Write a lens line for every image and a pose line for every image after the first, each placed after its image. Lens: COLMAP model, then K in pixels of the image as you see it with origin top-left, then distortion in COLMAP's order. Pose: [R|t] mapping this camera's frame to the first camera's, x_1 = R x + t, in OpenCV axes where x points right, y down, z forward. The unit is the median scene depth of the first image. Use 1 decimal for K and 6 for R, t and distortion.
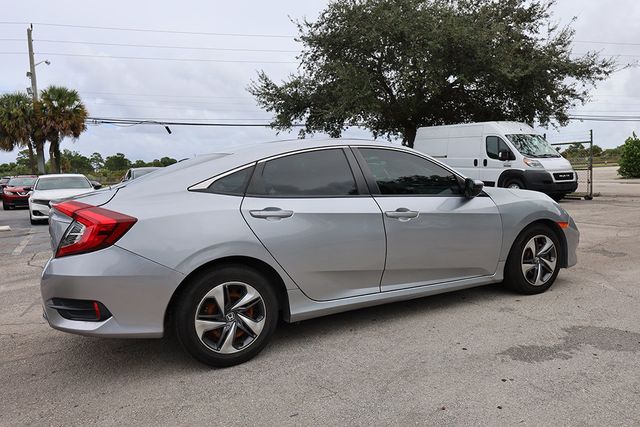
lens RADIAL K [[465.2, 0, 324.4], [0, 465.2, 214.7], [0, 0, 1]] dist [0.002349, 0.001241]
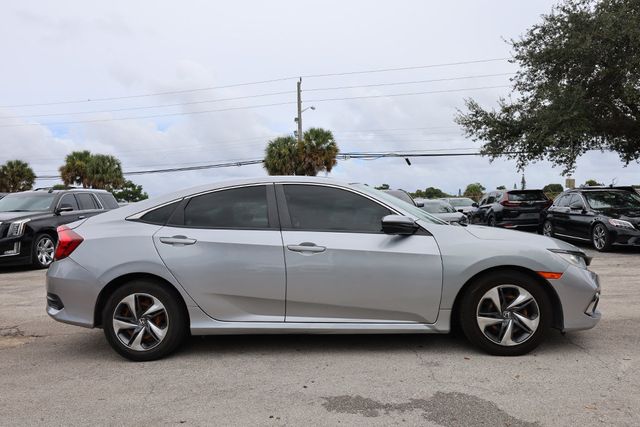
lens RADIAL K [[479.7, 0, 320.0], [0, 479.7, 213.5], [0, 0, 1]] dist [0.003203, 0.003605]
pose [[0.857020, 0.018971, -0.514933, 0.127617], [-0.054297, 0.997083, -0.053634, -0.003933], [0.512414, 0.073925, 0.855551, 0.017370]]
